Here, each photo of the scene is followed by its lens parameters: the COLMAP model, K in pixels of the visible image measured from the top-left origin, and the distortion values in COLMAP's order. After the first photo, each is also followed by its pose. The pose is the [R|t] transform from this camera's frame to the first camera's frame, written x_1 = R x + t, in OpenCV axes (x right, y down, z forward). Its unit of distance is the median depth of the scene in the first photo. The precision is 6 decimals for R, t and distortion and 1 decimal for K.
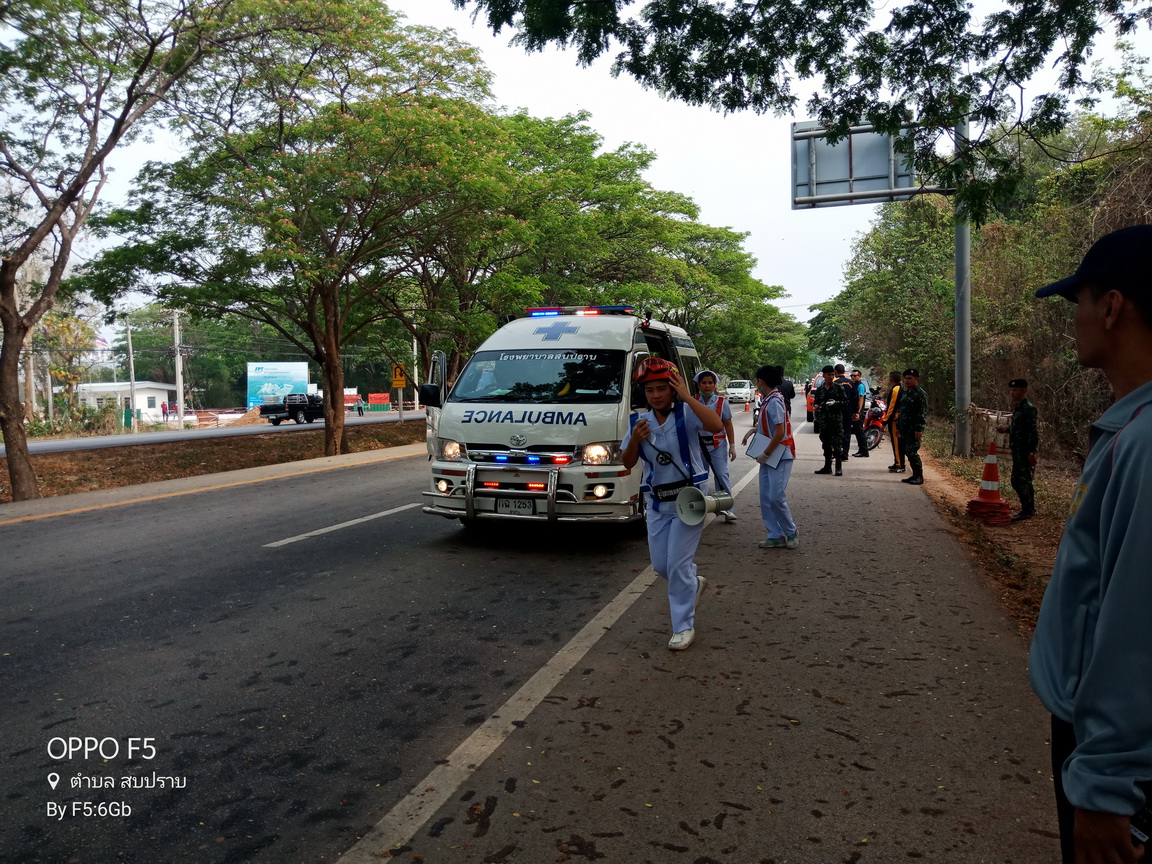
lens RADIAL K [[926.0, 0, 568.7], [0, 926.0, 435.7], [0, 0, 1]] dist [0.051358, -0.087395]
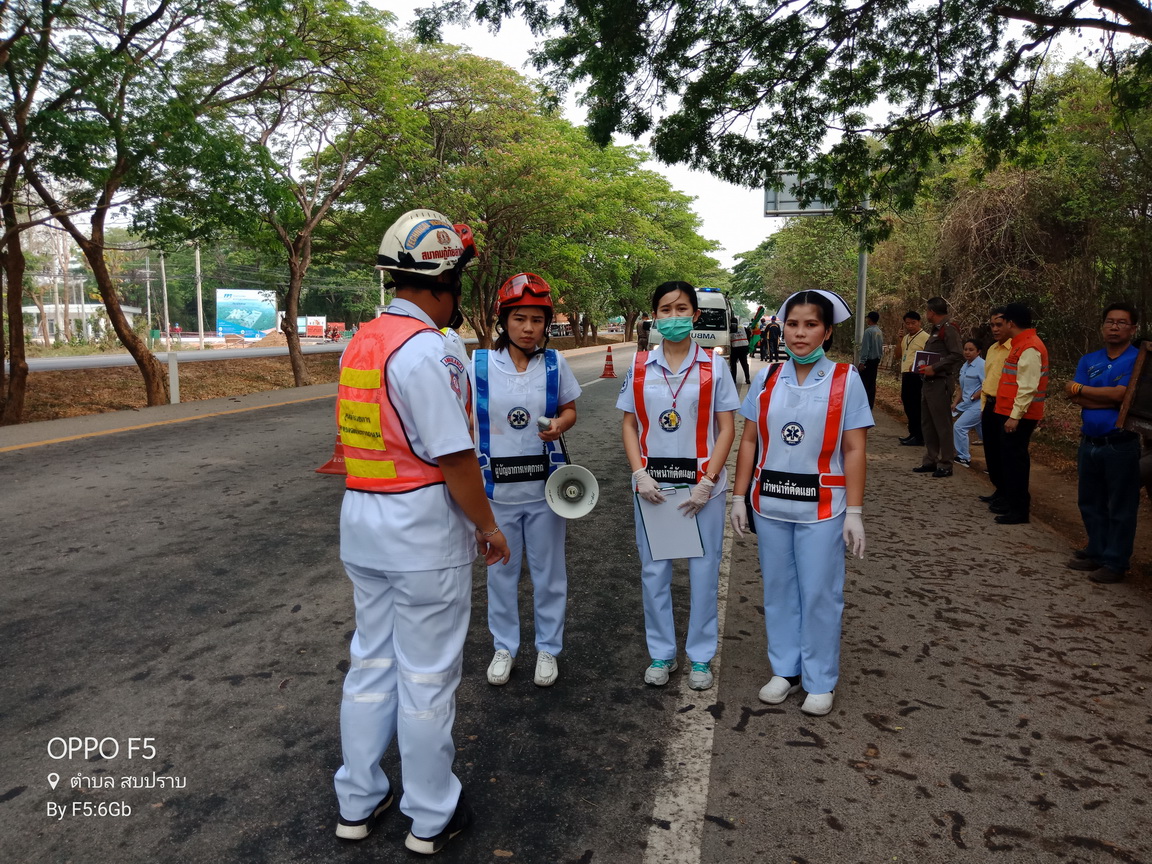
lens RADIAL K [[937.2, 0, 565.8], [0, 937.2, 443.7], [0, 0, 1]] dist [0.063134, -0.004269]
pose [[0.995283, 0.016675, 0.095569, -0.188906], [-0.023858, 0.996934, 0.074517, 0.027940], [-0.094033, -0.076446, 0.992630, -0.472099]]
